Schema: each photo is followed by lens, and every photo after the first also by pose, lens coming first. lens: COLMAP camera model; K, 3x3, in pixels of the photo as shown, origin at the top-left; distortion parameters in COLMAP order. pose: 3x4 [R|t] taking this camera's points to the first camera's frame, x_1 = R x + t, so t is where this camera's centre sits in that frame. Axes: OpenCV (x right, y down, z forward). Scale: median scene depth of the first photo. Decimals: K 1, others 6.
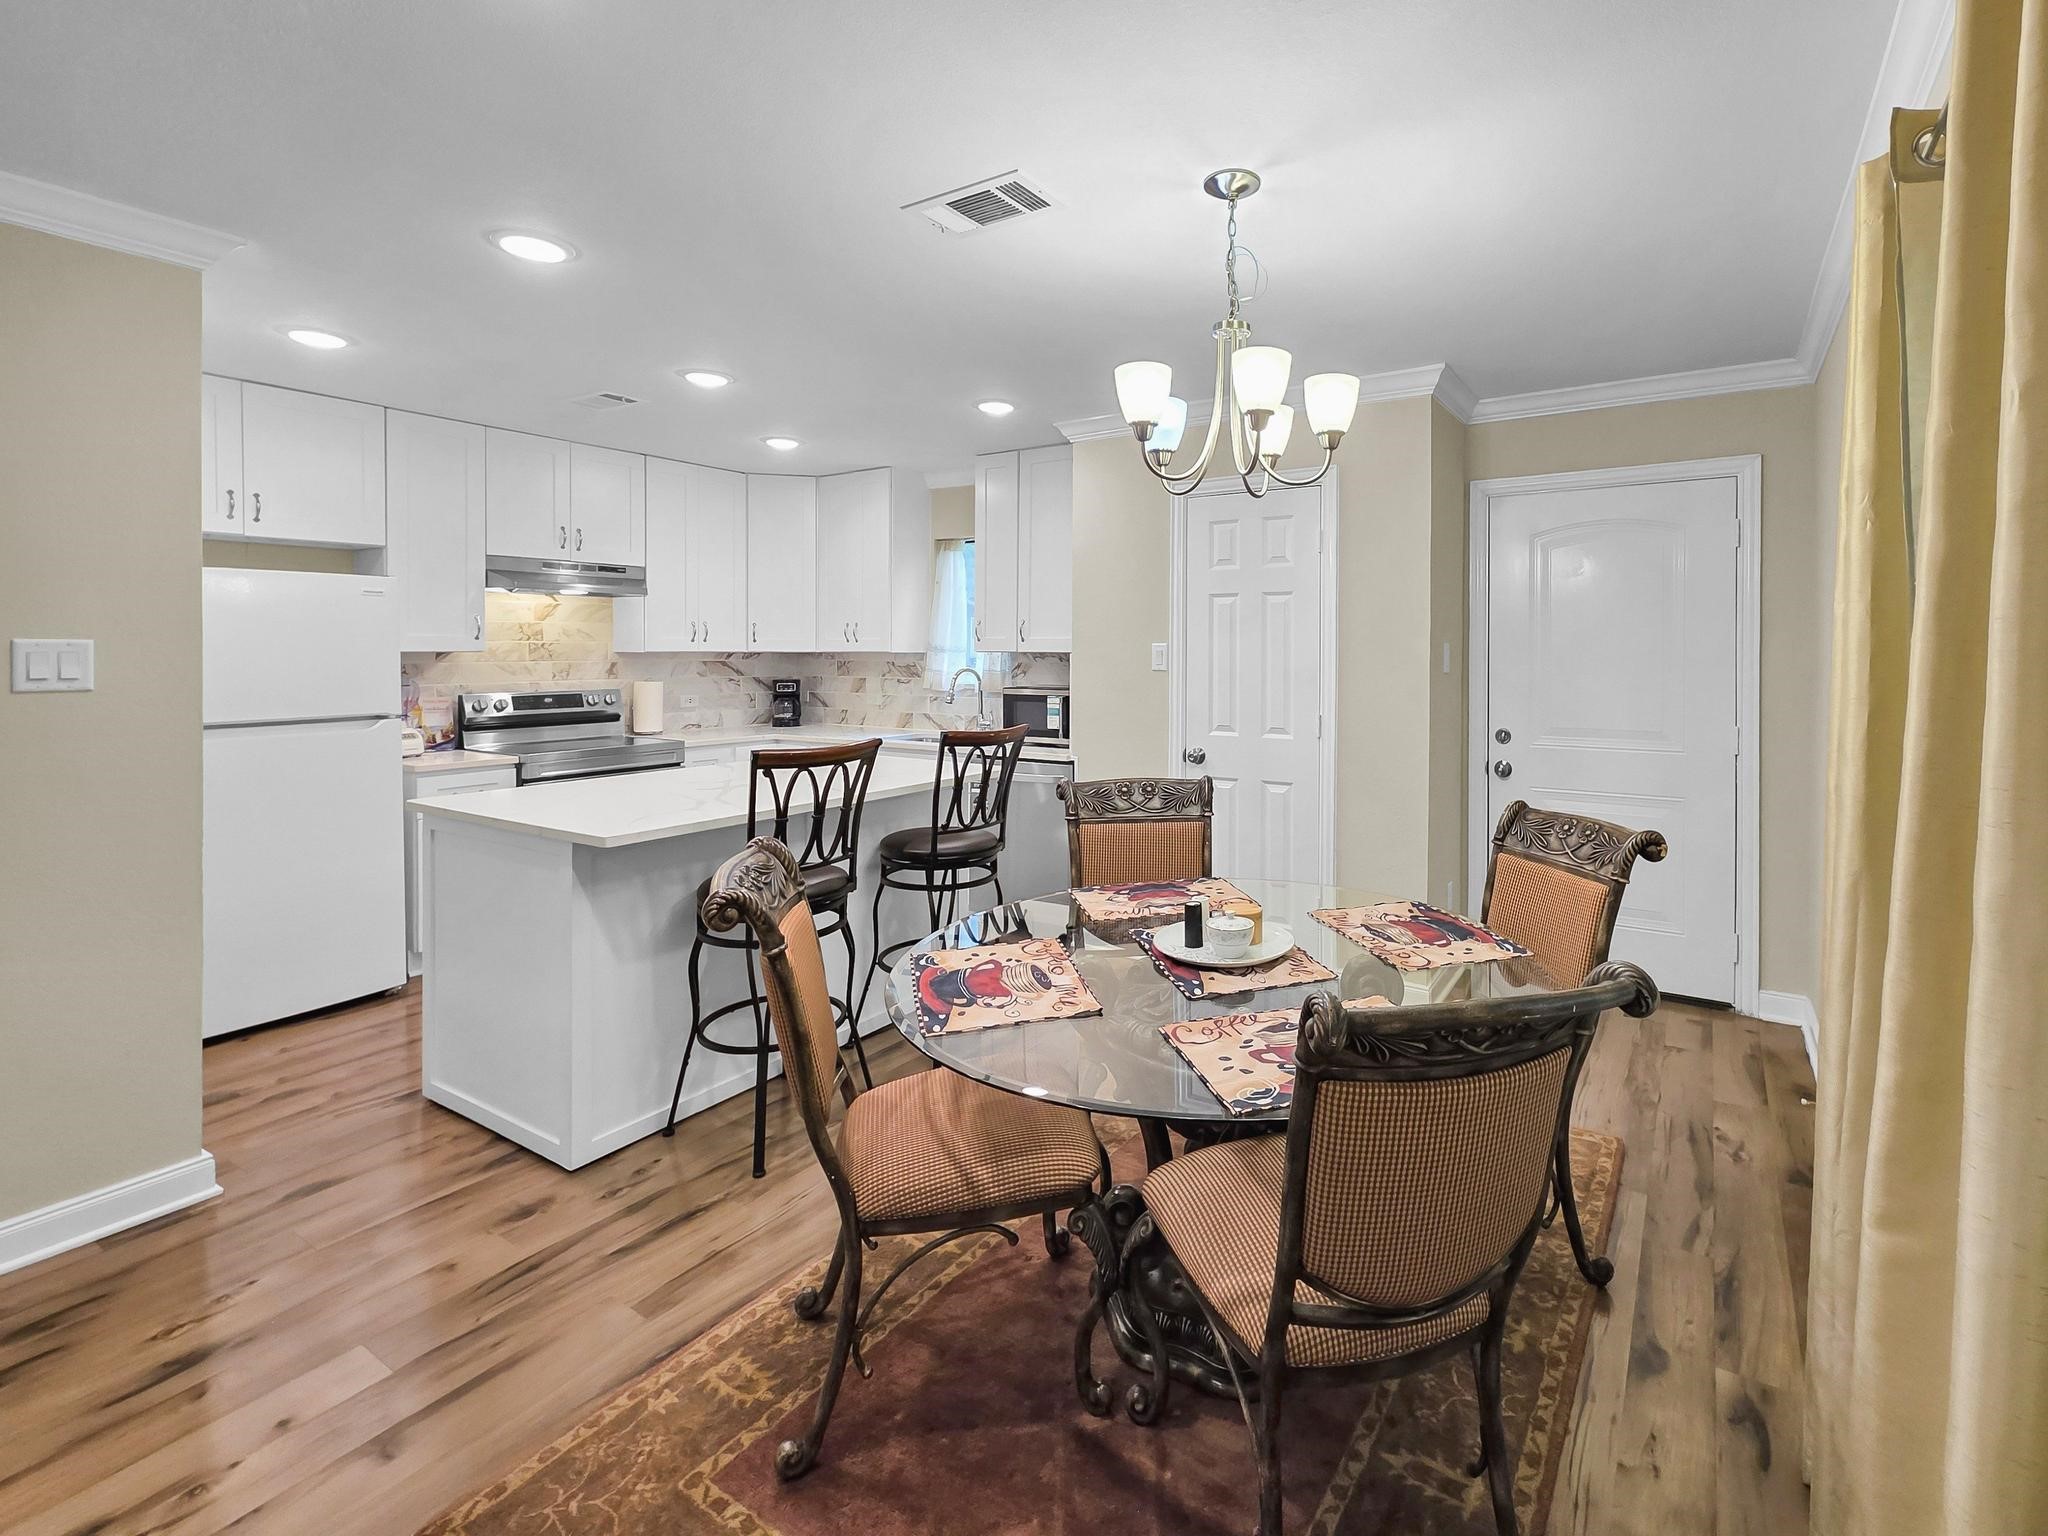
lens RADIAL K [[926.2, 0, 1181.4], [0, 926.2, 660.4], [0, 0, 1]] dist [-0.011324, 0.000207]
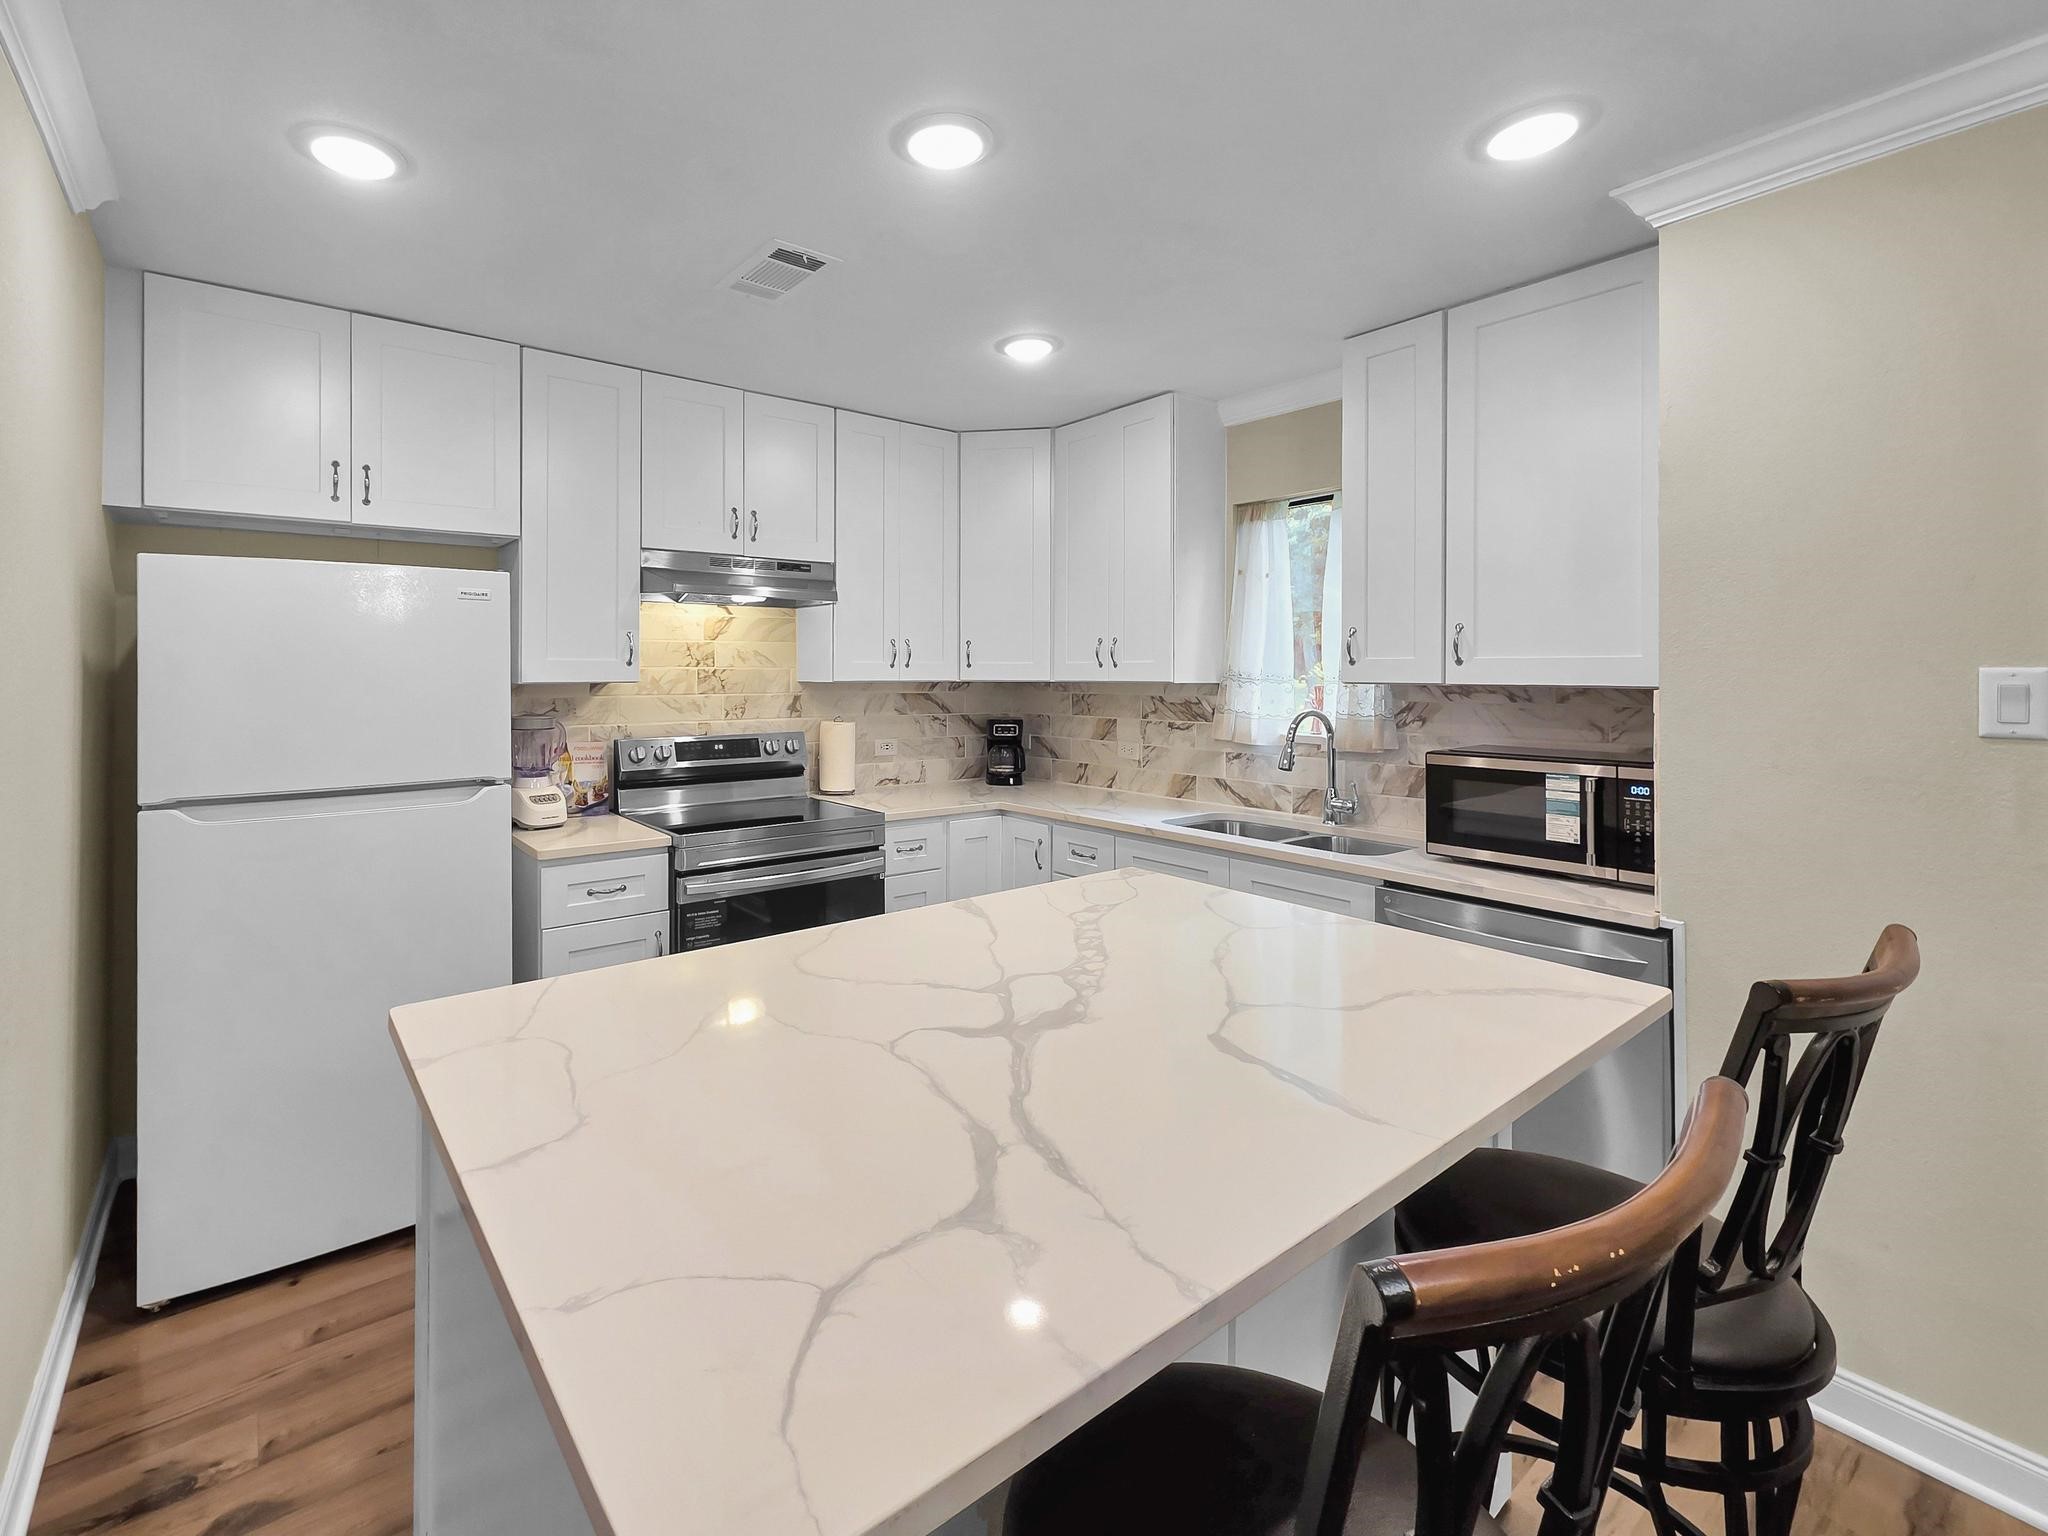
lens RADIAL K [[923.8, 0, 937.3], [0, 923.8, 661.6], [0, 0, 1]] dist [-0.000703, -0.000032]
pose [[0.915741, -0.006587, -0.401716, -0.218195], [-0.003598, 0.999691, -0.024594, -0.007505], [0.401754, 0.023967, 0.915434, 0.372774]]
